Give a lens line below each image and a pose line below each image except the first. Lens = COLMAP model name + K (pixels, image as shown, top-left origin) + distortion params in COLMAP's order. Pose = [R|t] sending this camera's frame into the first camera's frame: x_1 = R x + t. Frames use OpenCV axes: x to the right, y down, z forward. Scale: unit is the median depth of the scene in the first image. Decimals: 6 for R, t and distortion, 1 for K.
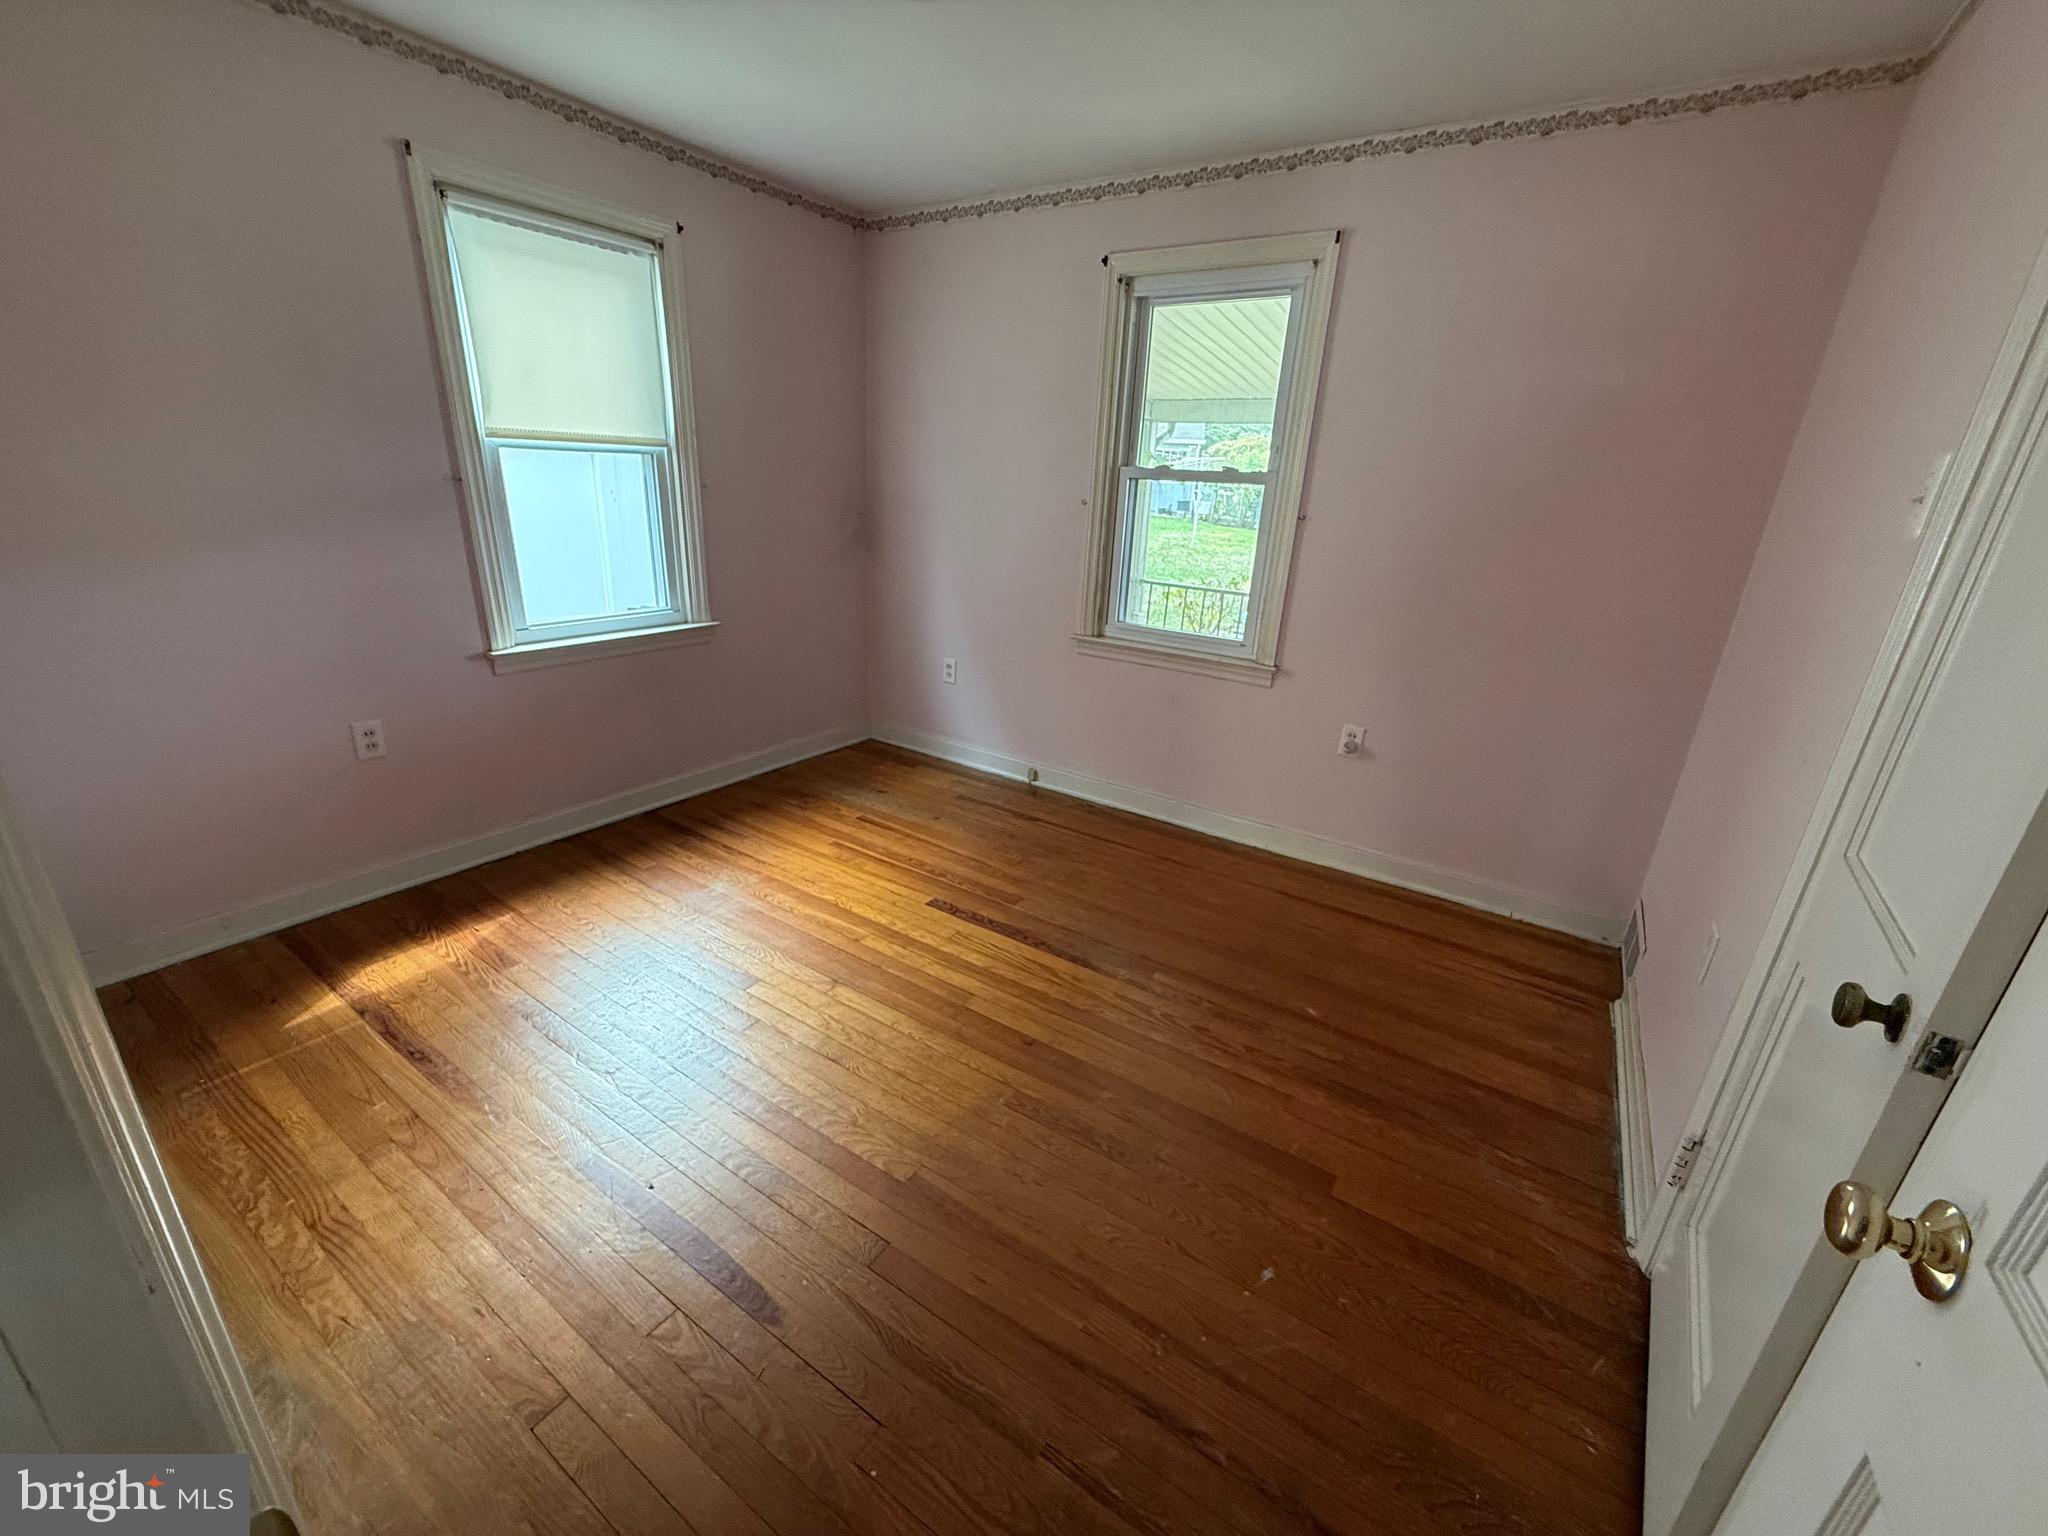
lens RADIAL K [[815.7, 0, 1016.7], [0, 815.7, 768.9], [0, 0, 1]] dist [-0.000181, 0.000483]
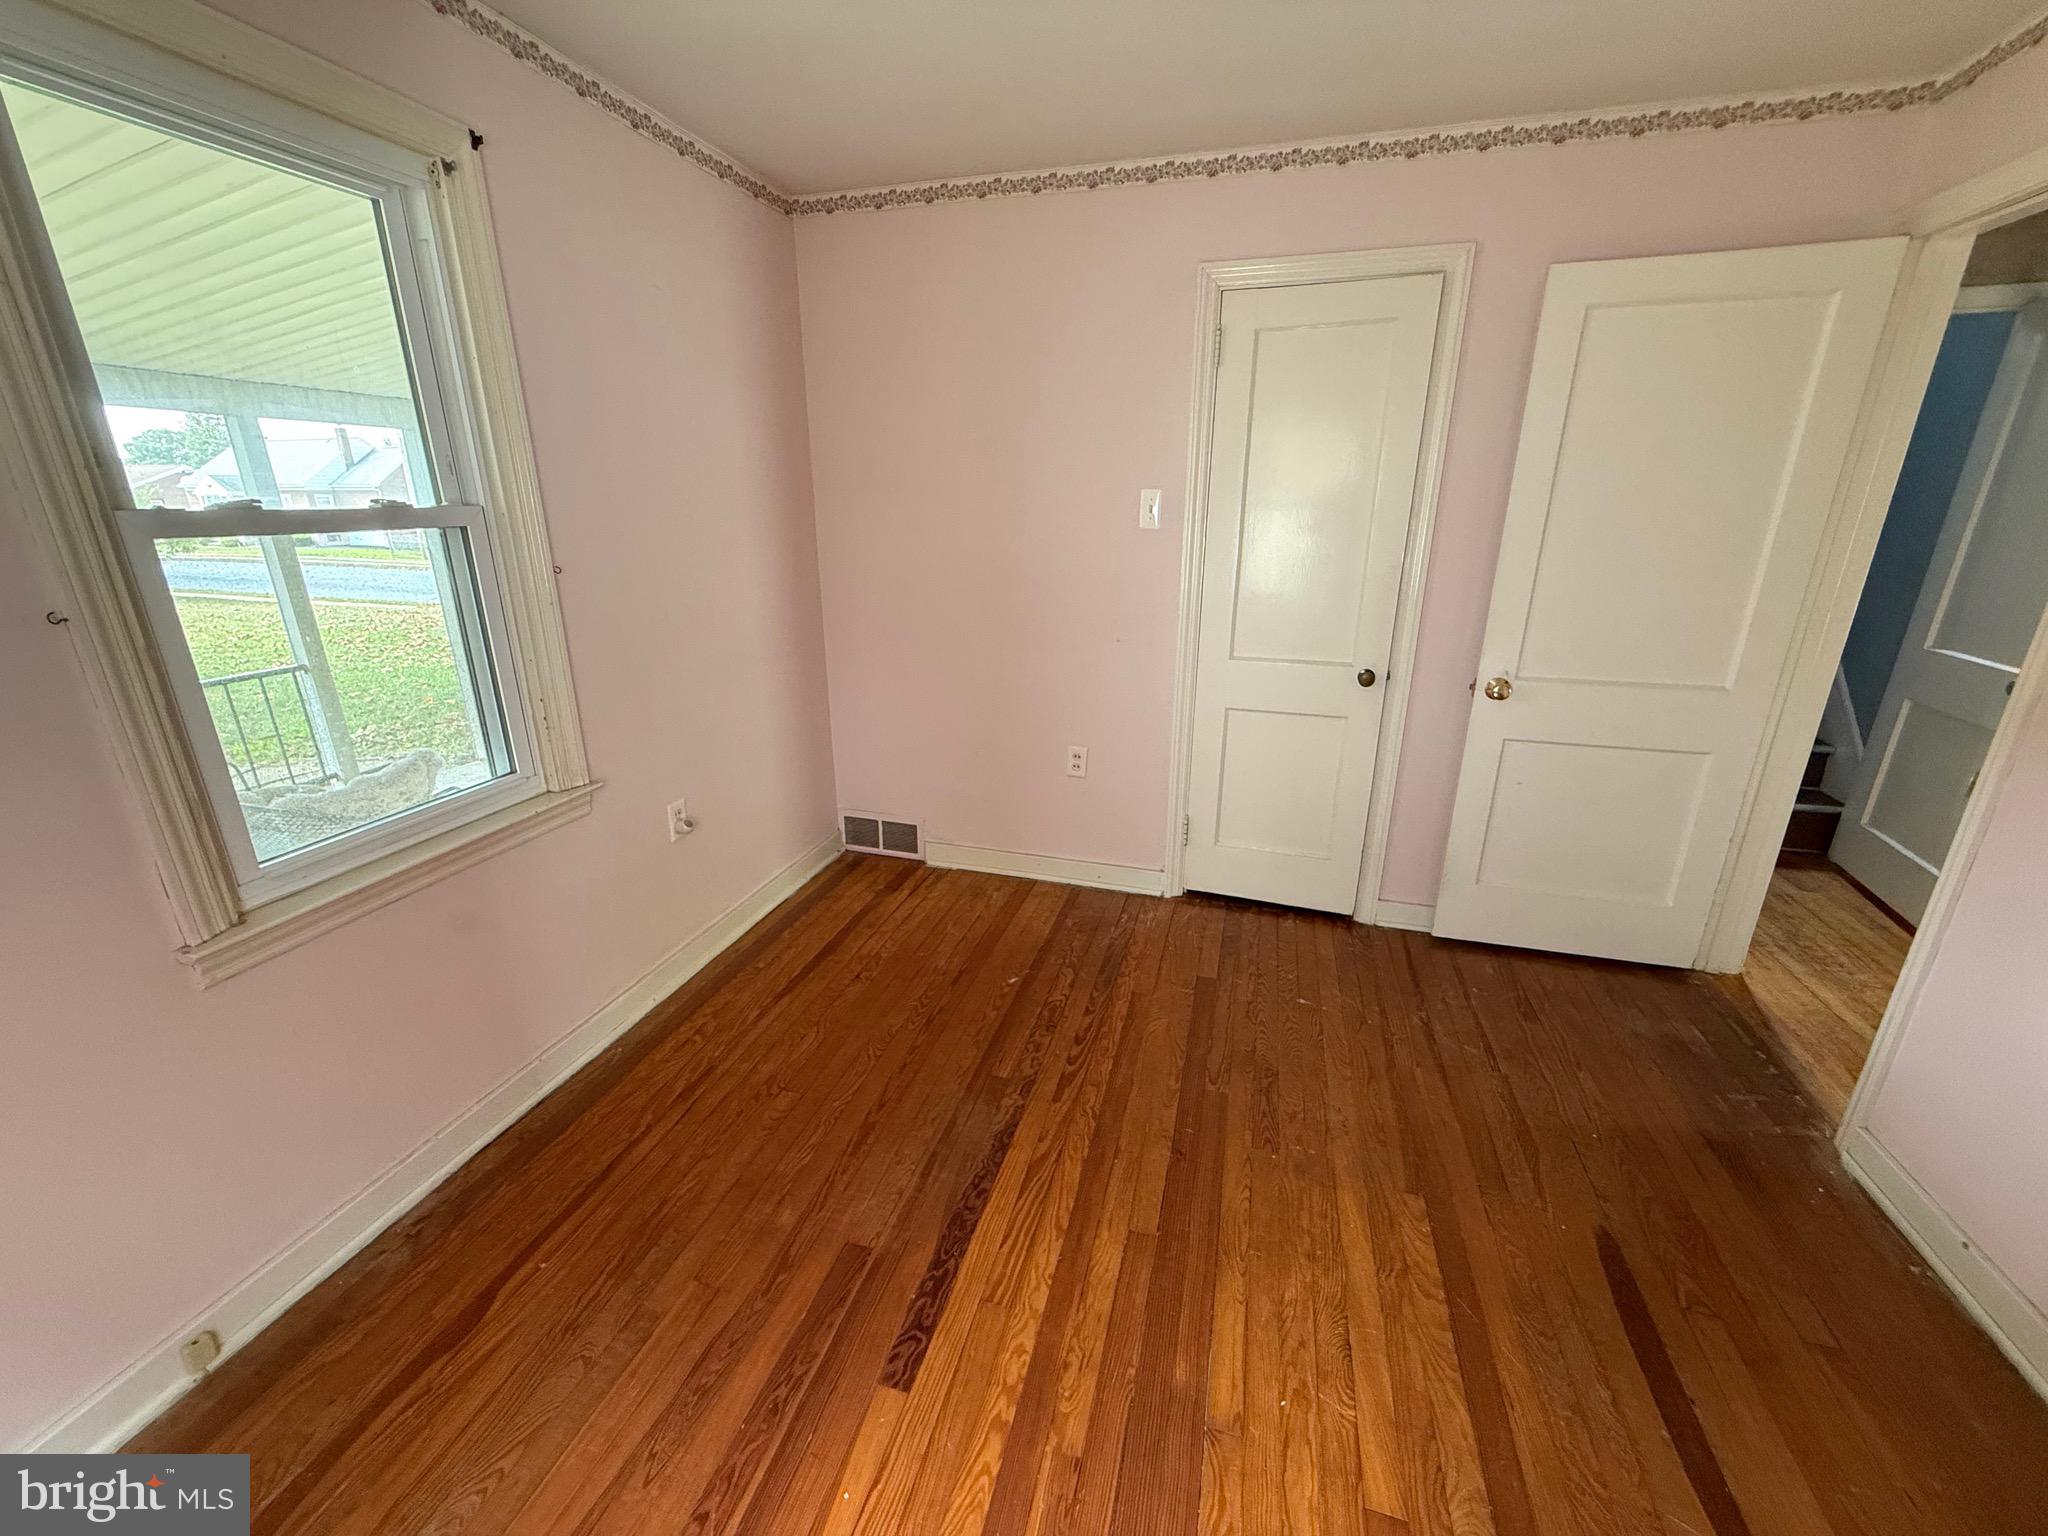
lens RADIAL K [[815.7, 0, 1017.3], [0, 815.7, 770.5], [0, 0, 1]] dist [-0.000181, 0.000483]
pose [[-0.293357, -0.348914, 0.890057, -0.487186], [0.308378, 0.846715, 0.433563, -0.391390], [-0.904900, 0.401662, -0.140792, 0.928306]]
